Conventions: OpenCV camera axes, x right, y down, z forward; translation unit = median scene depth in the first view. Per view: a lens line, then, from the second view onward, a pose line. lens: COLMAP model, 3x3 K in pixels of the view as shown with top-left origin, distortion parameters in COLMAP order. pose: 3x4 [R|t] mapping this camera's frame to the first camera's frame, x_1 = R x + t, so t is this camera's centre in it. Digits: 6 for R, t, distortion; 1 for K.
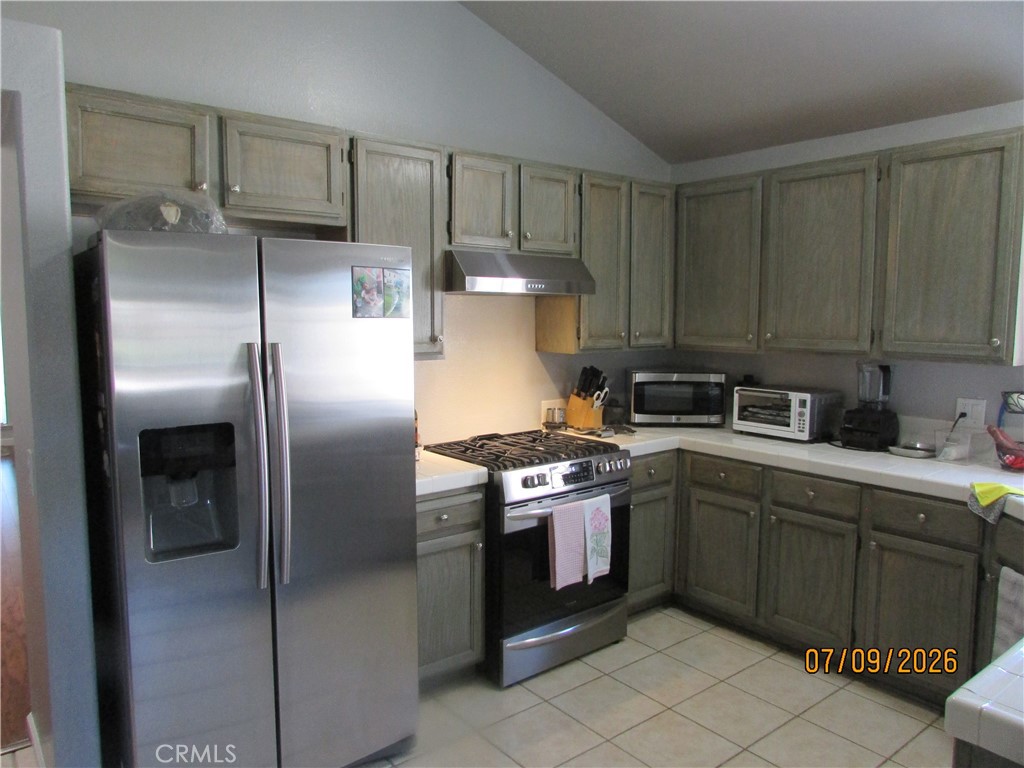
lens RADIAL K [[726.8, 0, 512.5], [0, 726.8, 381.1], [0, 0, 1]] dist [-0.039272, -0.000892]
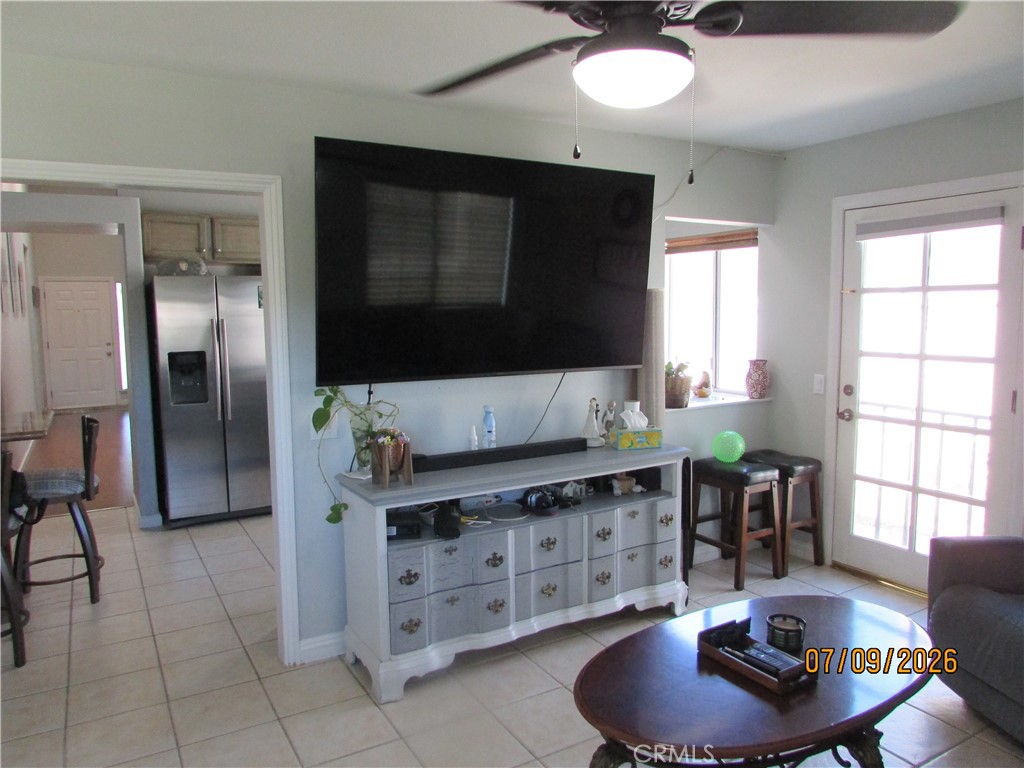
lens RADIAL K [[726.8, 0, 511.3], [0, 726.8, 385.2], [0, 0, 1]] dist [-0.039272, -0.000892]
pose [[0.990115, 0.010291, -0.139881, 0.928479], [-0.009110, 0.999917, 0.009082, 0.132668], [0.139962, -0.007718, 0.990127, -1.208586]]
